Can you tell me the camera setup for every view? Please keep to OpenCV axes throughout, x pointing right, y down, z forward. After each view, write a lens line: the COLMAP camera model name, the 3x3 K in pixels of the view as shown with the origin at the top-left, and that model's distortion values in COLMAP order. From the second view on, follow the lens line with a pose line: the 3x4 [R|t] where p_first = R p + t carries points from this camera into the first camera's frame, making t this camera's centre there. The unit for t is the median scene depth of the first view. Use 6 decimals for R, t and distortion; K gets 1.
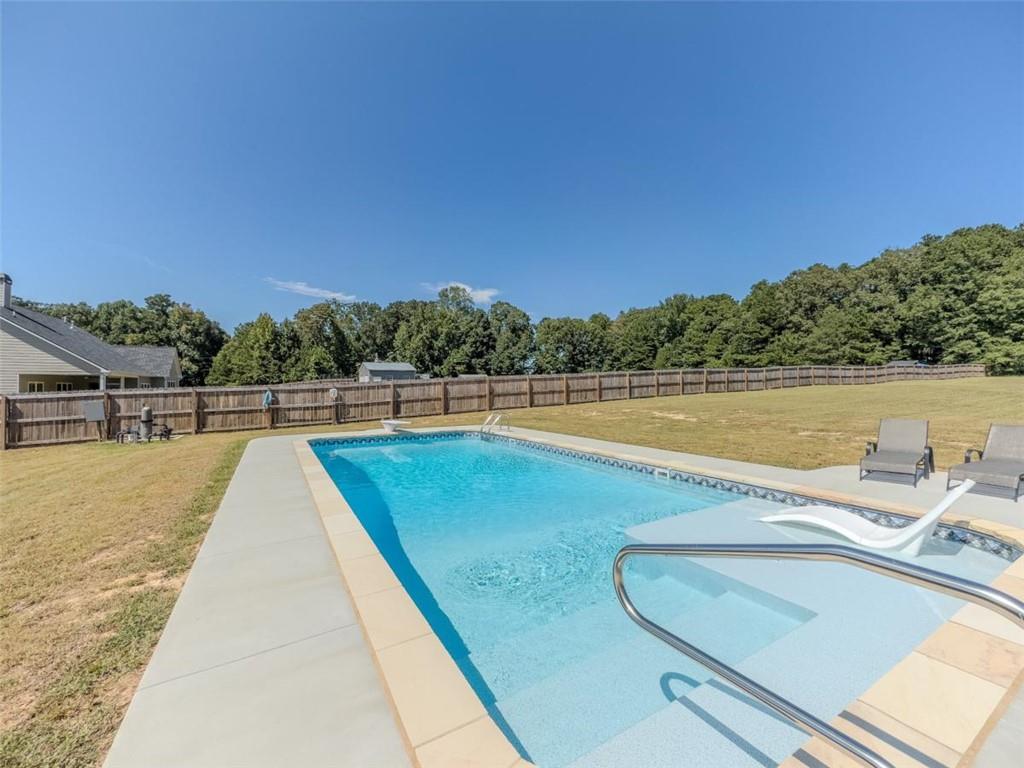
lens RADIAL K [[412.7, 0, 514.4], [0, 412.7, 383.4], [0, 0, 1]] dist [0.000743, -0.000162]
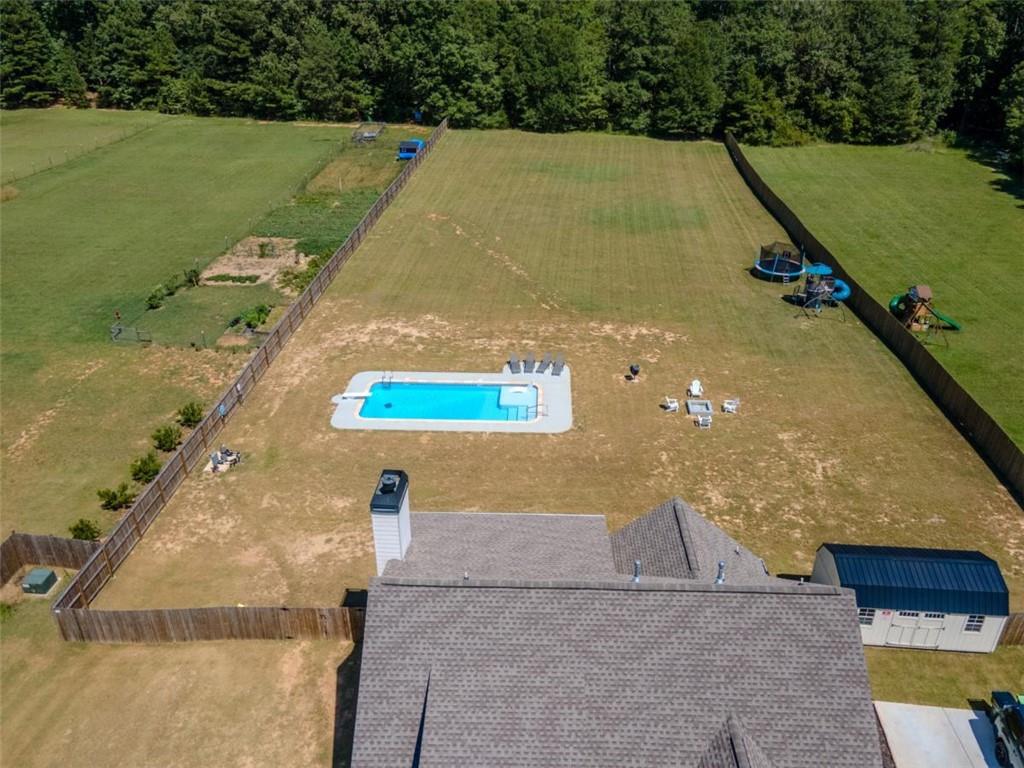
lens RADIAL K [[746.5, 0, 516.2], [0, 746.5, 383.5], [0, 0, 1]] dist [0.033752, 0.020519]
pose [[0.543189, -0.391050, 0.742984, -0.463825], [-0.014077, 0.880549, 0.473746, -0.314017], [-0.839492, -0.267793, 0.472800, -0.261815]]
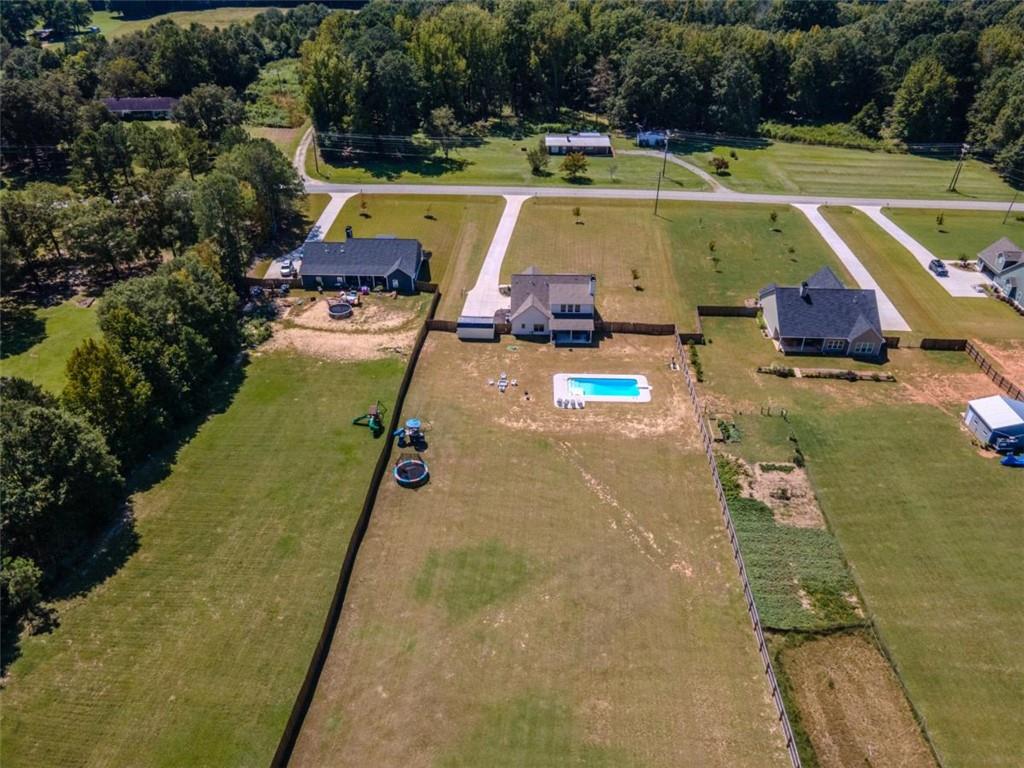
lens RADIAL K [[746.5, 0, 514.6], [0, 746.5, 383.0], [0, 0, 1]] dist [0.033752, 0.020519]
pose [[-0.532516, 0.463624, -0.708153, 1.236988], [0.009581, 0.839892, 0.542668, -0.871263], [0.846366, 0.282194, -0.451698, 0.663397]]
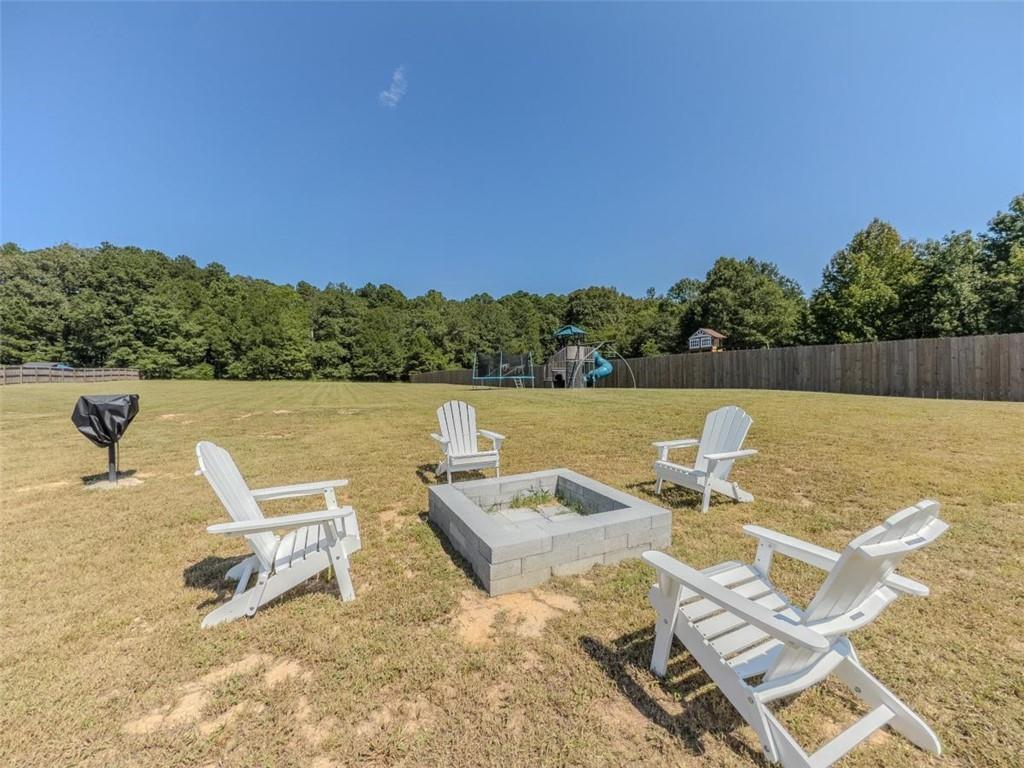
lens RADIAL K [[412.7, 0, 510.8], [0, 412.7, 381.5], [0, 0, 1]] dist [0.000743, -0.000162]
pose [[0.063261, 0.005633, 0.997981, 0.046499], [0.004931, 0.999970, -0.005957, -0.000170], [-0.997985, 0.005298, 0.063231, -0.089287]]
